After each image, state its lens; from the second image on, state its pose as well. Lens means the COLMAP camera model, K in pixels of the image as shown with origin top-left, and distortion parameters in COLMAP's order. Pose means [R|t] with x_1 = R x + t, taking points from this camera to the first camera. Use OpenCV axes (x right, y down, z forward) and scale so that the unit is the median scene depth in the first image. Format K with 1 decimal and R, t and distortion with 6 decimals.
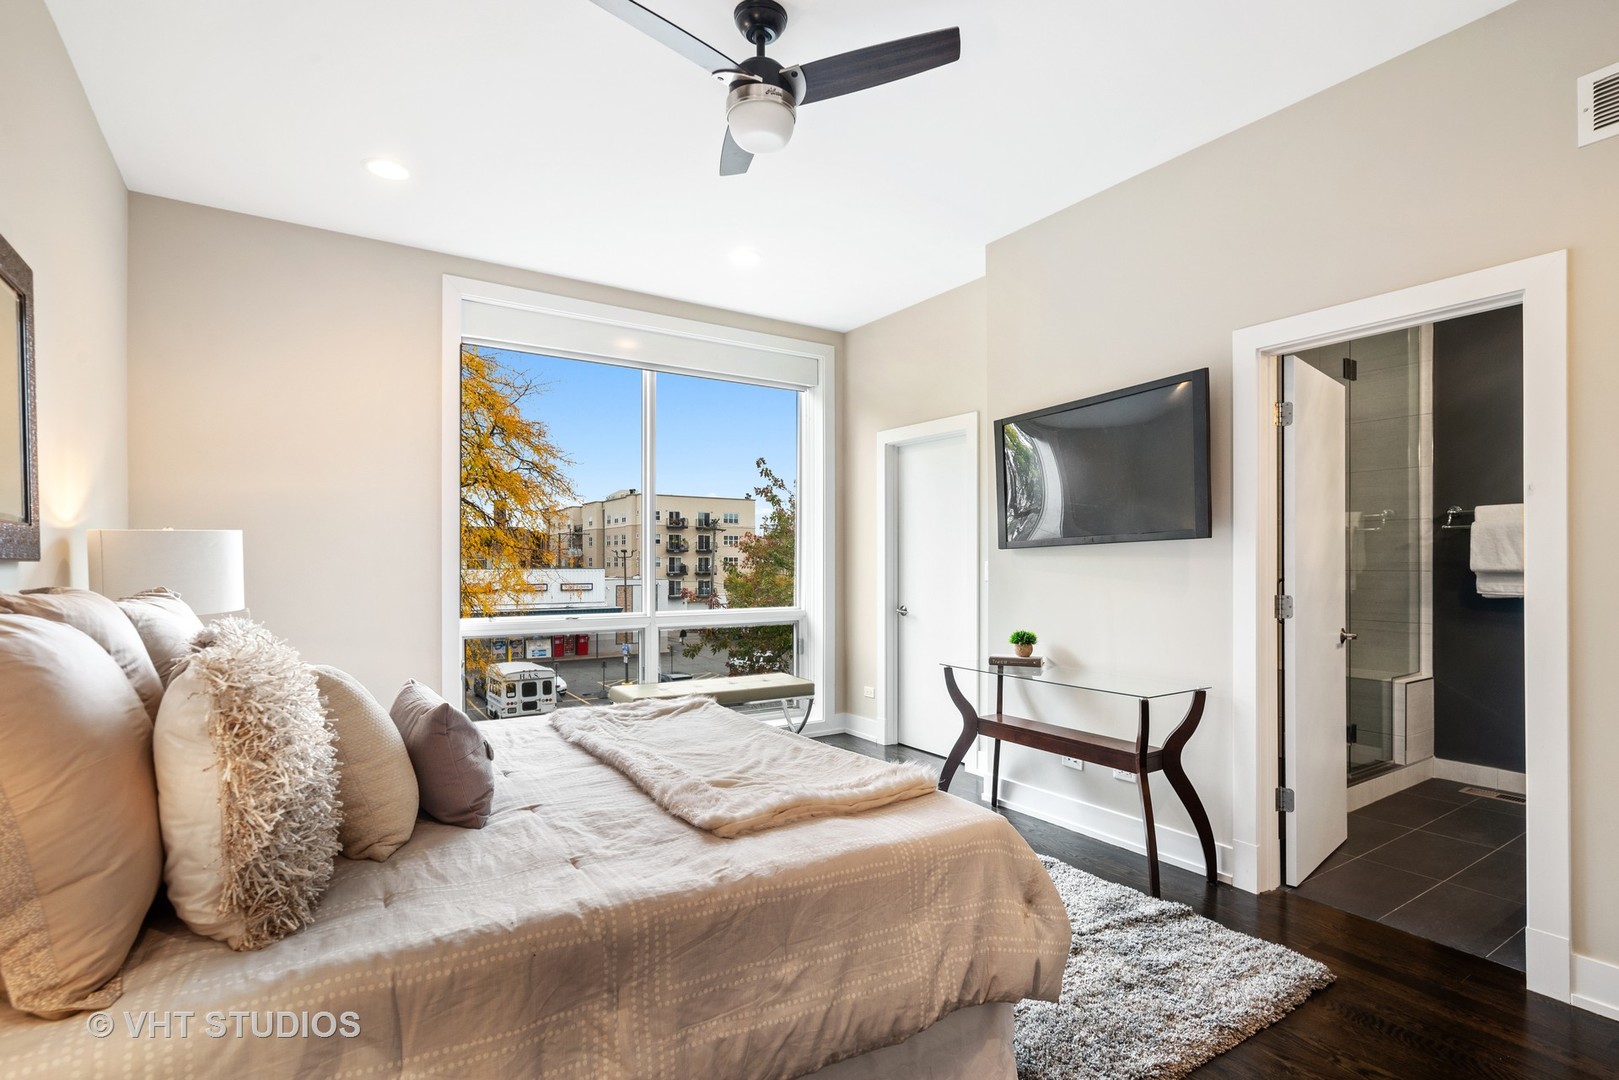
lens RADIAL K [[783.3, 0, 815.7], [0, 783.3, 558.4], [0, 0, 1]] dist [0.000676, 0.000662]
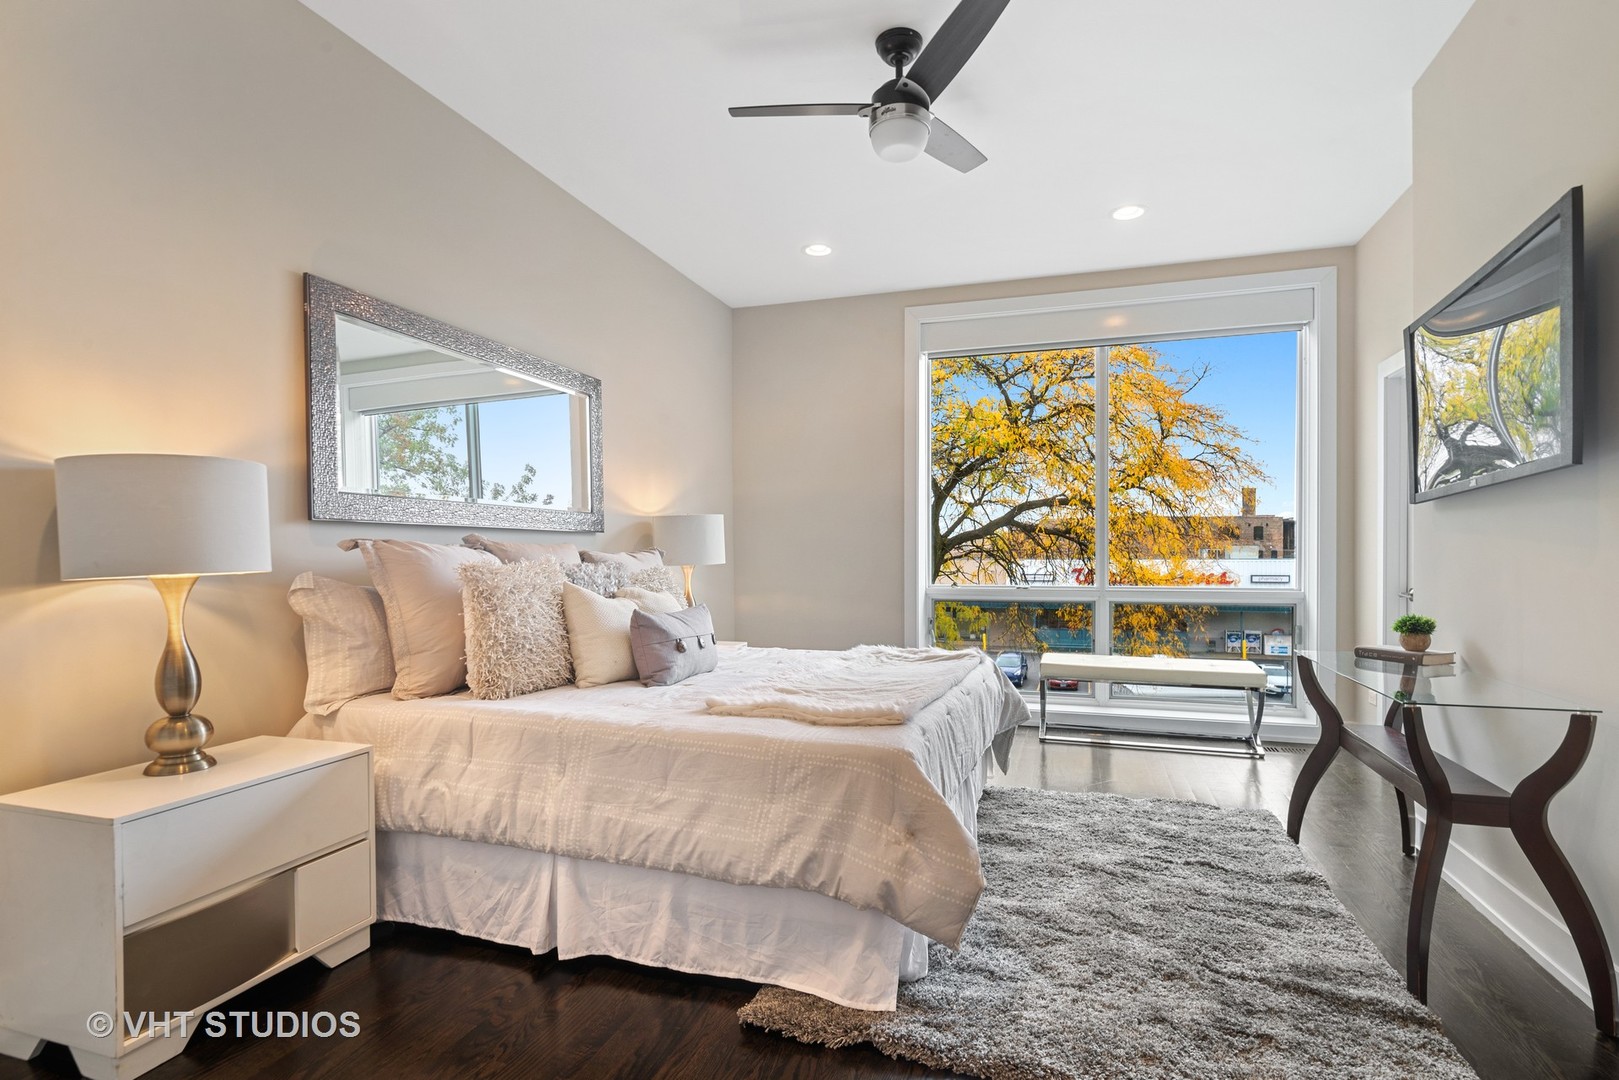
lens RADIAL K [[782.6, 0, 830.4], [0, 782.6, 551.0], [0, 0, 1]] dist [0.000859, 0.000297]
pose [[0.633290, -0.005117, -0.773897, 0.705068], [0.006433, 0.999978, -0.001348, 0.046568], [0.773888, -0.004125, 0.633310, 0.186213]]
